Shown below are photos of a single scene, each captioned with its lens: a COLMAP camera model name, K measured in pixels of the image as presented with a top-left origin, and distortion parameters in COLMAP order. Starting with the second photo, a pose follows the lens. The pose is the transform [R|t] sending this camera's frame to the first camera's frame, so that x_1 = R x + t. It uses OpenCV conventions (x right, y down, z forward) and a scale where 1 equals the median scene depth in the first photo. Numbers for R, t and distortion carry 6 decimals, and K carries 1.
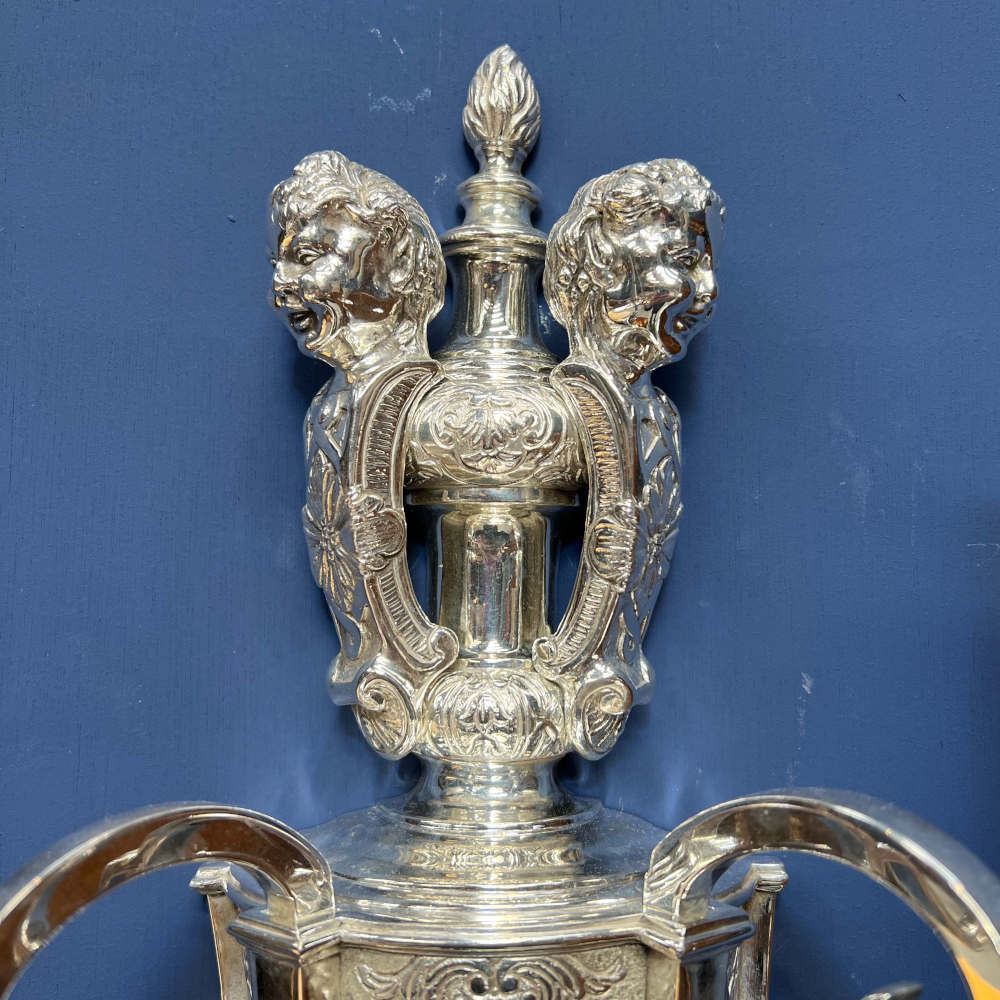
lens RADIAL K [[1010.5, 0, 522.3], [0, 1010.5, 481.5], [0, 0, 1]] dist [0.109760, -0.284992]
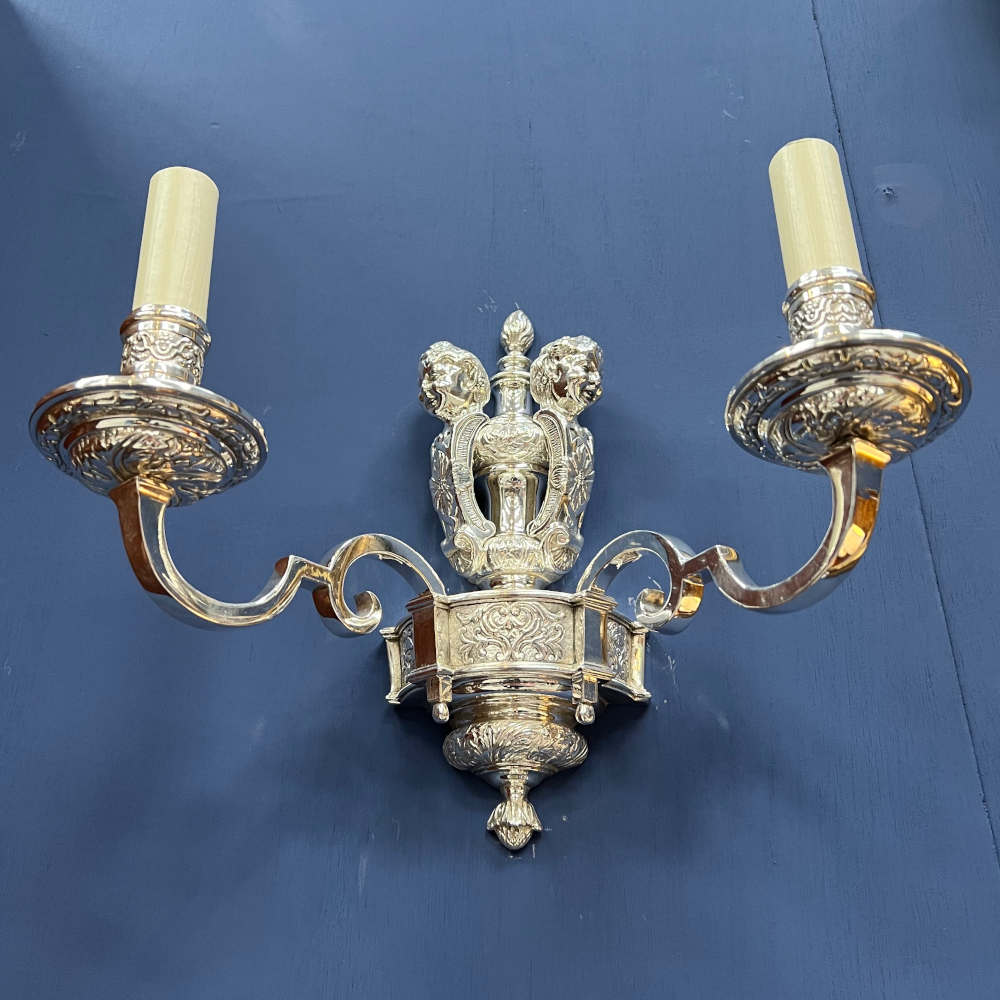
lens RADIAL K [[974.6, 0, 513.6], [0, 974.6, 484.6], [0, 0, 1]] dist [0.004079, -0.007398]
pose [[0.997013, -0.038727, -0.066817, 0.129654], [0.013976, 0.941374, -0.337077, 0.837800], [0.075954, 0.335136, 0.939103, -1.143331]]
